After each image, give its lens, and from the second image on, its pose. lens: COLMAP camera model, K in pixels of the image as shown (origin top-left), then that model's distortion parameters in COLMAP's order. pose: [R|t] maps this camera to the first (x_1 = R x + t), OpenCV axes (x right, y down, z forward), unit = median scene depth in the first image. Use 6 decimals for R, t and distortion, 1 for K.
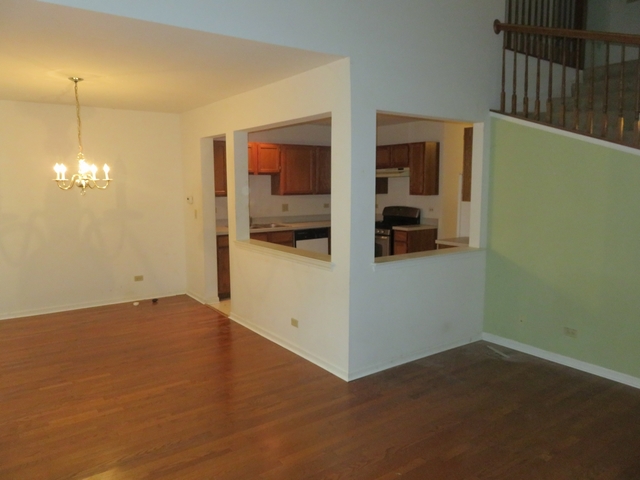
lens RADIAL K [[475.5, 0, 320.7], [0, 475.5, 239.5], [0, 0, 1]] dist [-0.006637, -0.003884]
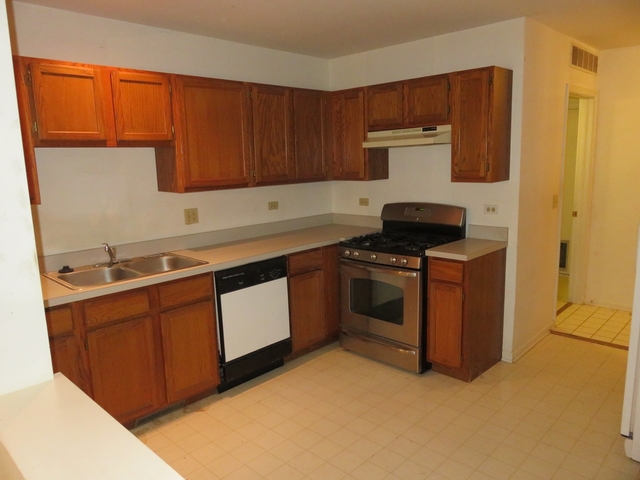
lens RADIAL K [[475.5, 0, 321.1], [0, 475.5, 240.2], [0, 0, 1]] dist [-0.006637, -0.003884]
pose [[0.984077, -0.054501, 0.169178, -0.031821], [0.046173, 0.997538, 0.052782, -0.068271], [-0.171638, -0.044130, 0.984171, 0.560016]]
